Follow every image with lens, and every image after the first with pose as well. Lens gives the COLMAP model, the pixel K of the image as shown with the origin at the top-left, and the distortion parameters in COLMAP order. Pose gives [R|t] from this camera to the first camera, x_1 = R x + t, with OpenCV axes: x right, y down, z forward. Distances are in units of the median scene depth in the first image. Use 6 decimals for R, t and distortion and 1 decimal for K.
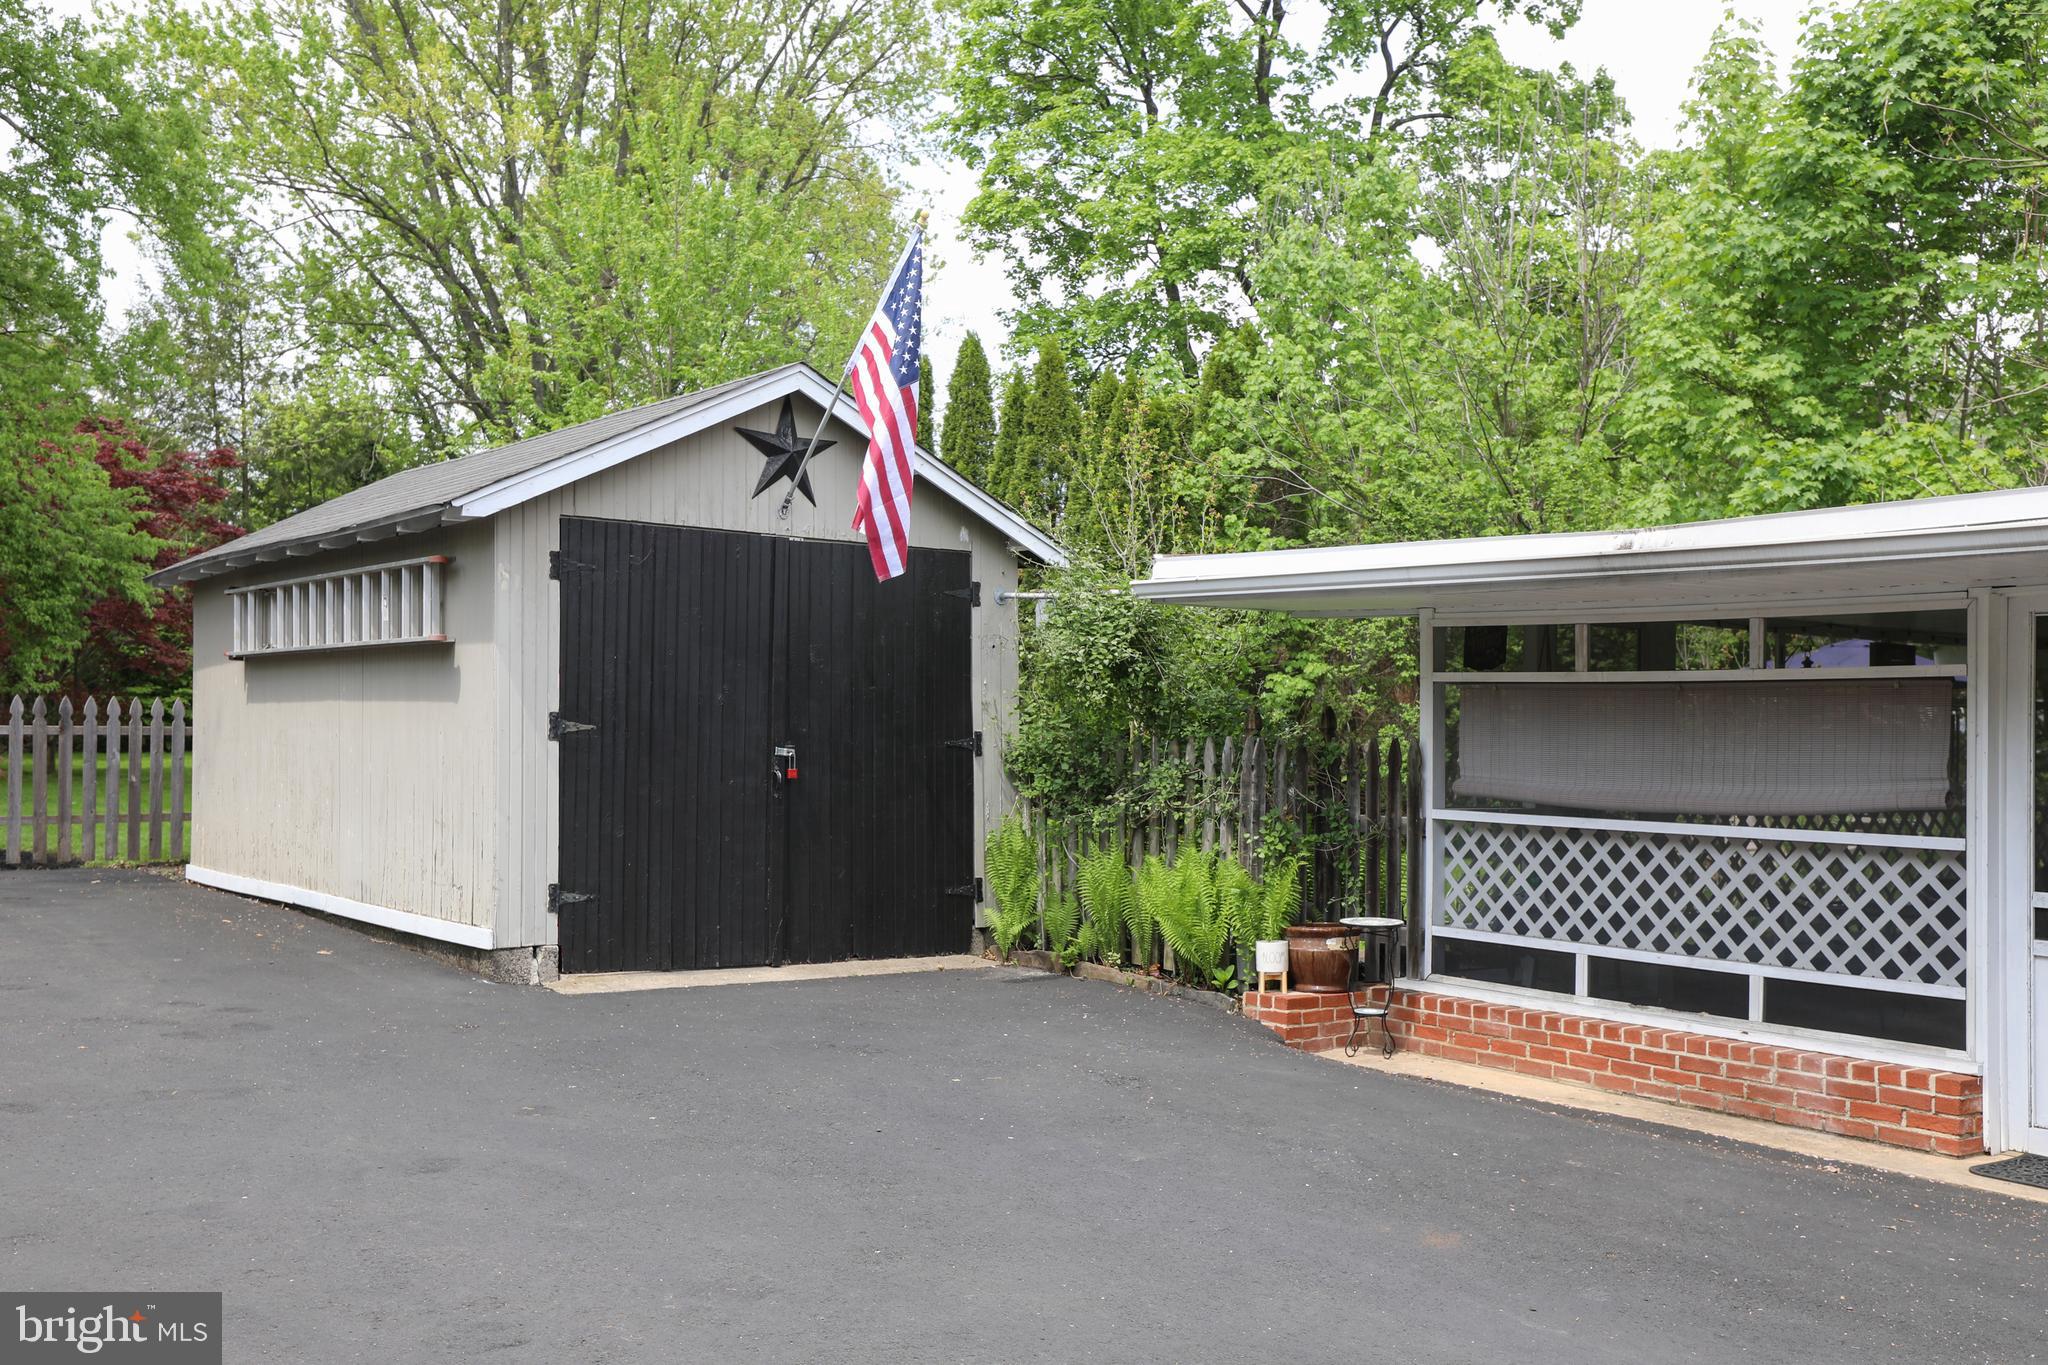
lens RADIAL K [[2023.8, 0, 1032.4], [0, 2023.8, 672.6], [0, 0, 1]] dist [0.051327, 0.000000]
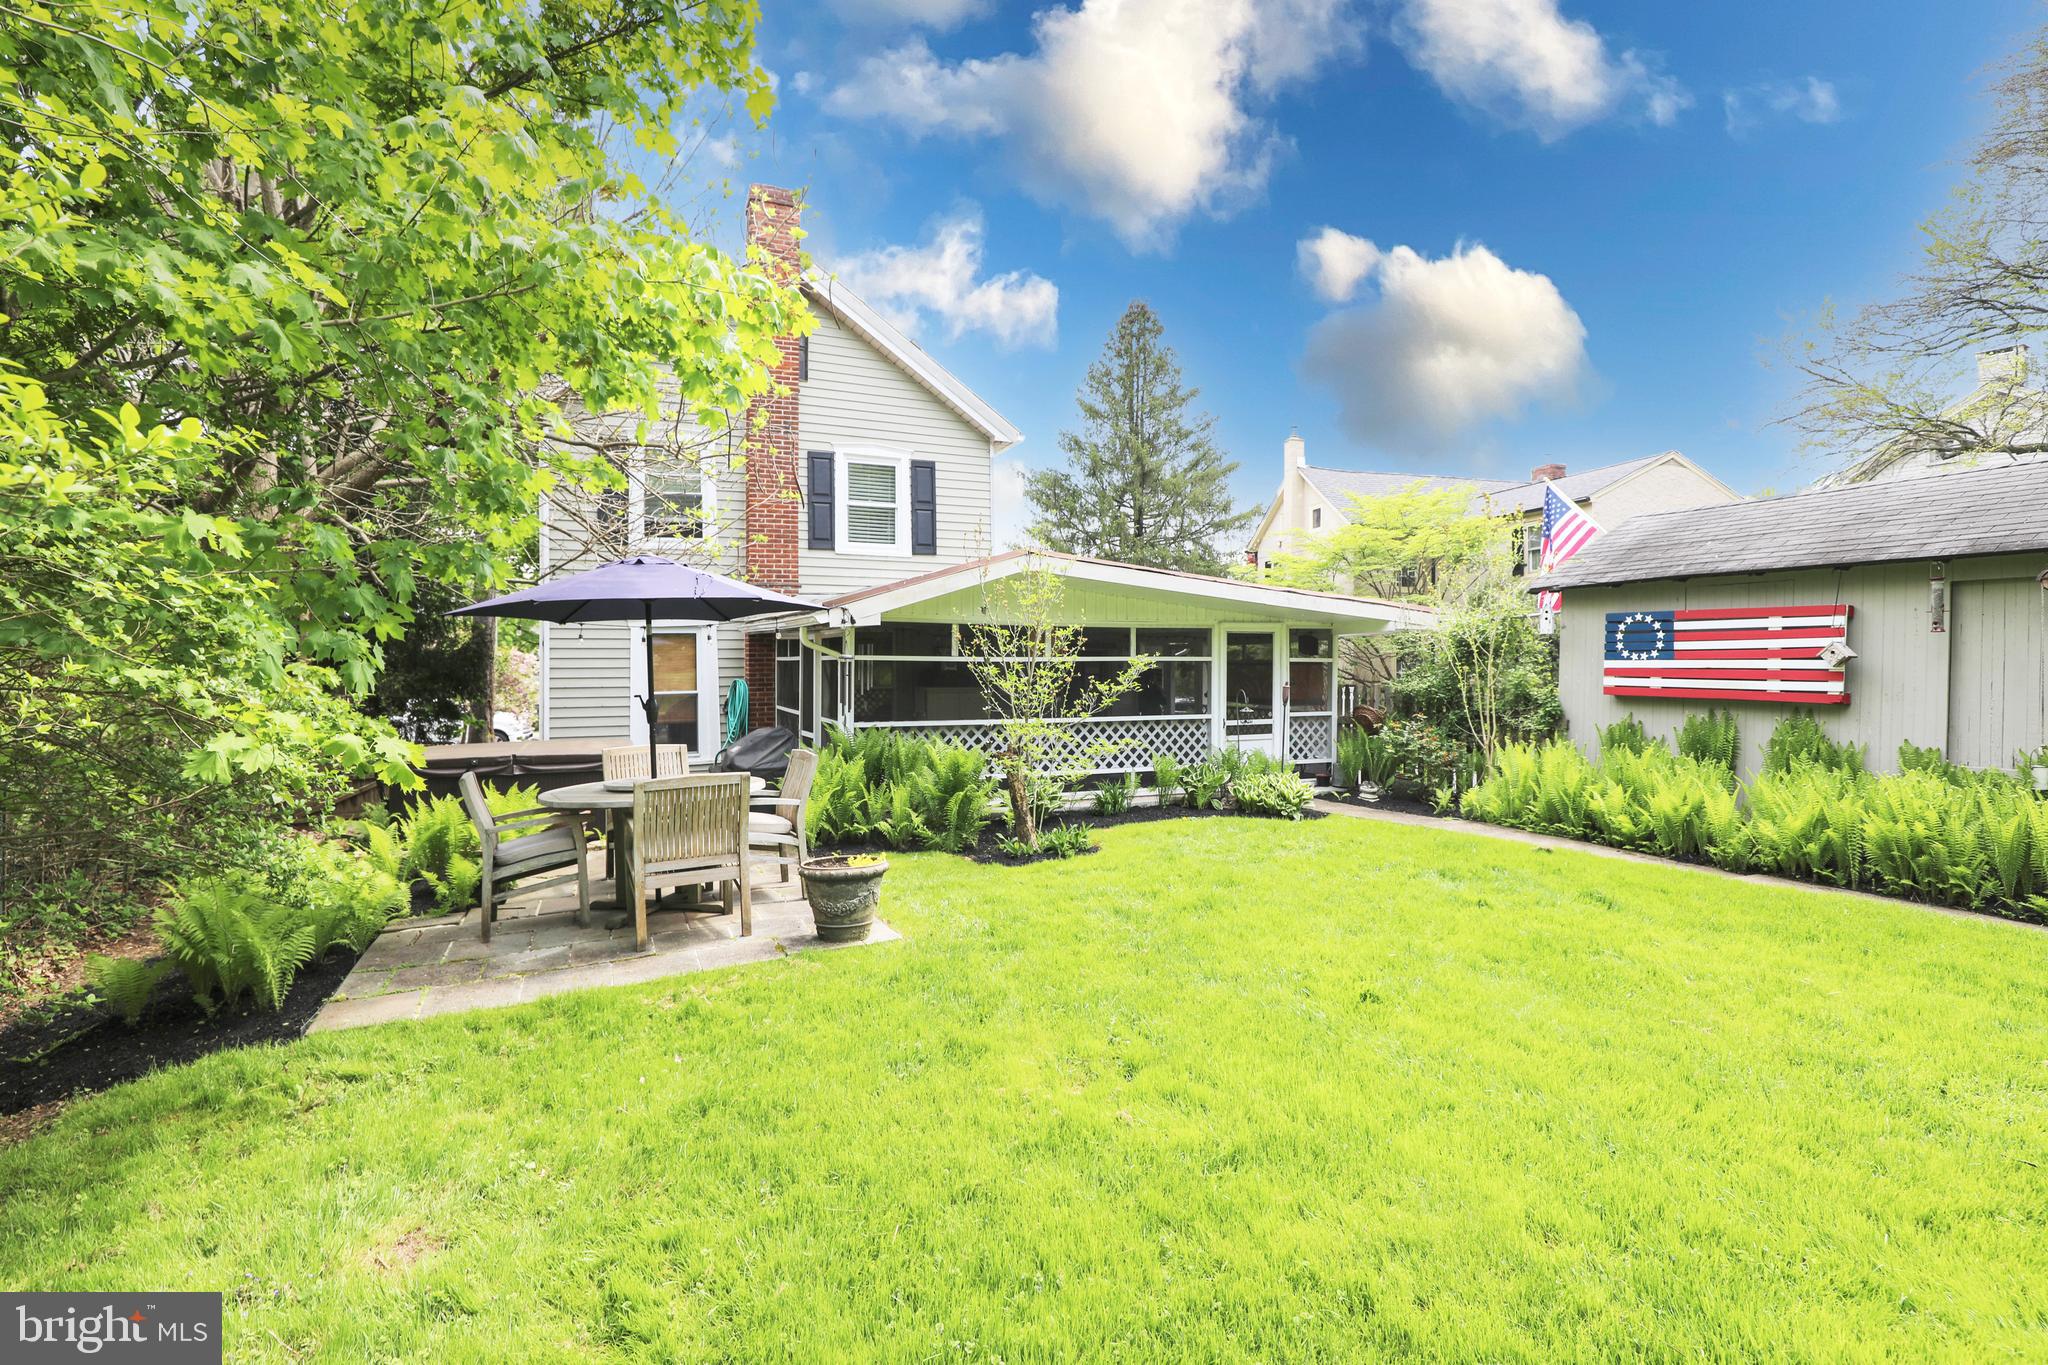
lens RADIAL K [[970.0, 0, 1026.5], [0, 970.0, 681.4], [0, 0, 1]] dist [-0.033945, 0.005757]
pose [[0.201869, -0.016252, 0.979278, -0.922564], [-0.033173, 0.999175, 0.023421, 0.004449], [-0.978851, -0.037213, 0.201163, 0.884948]]
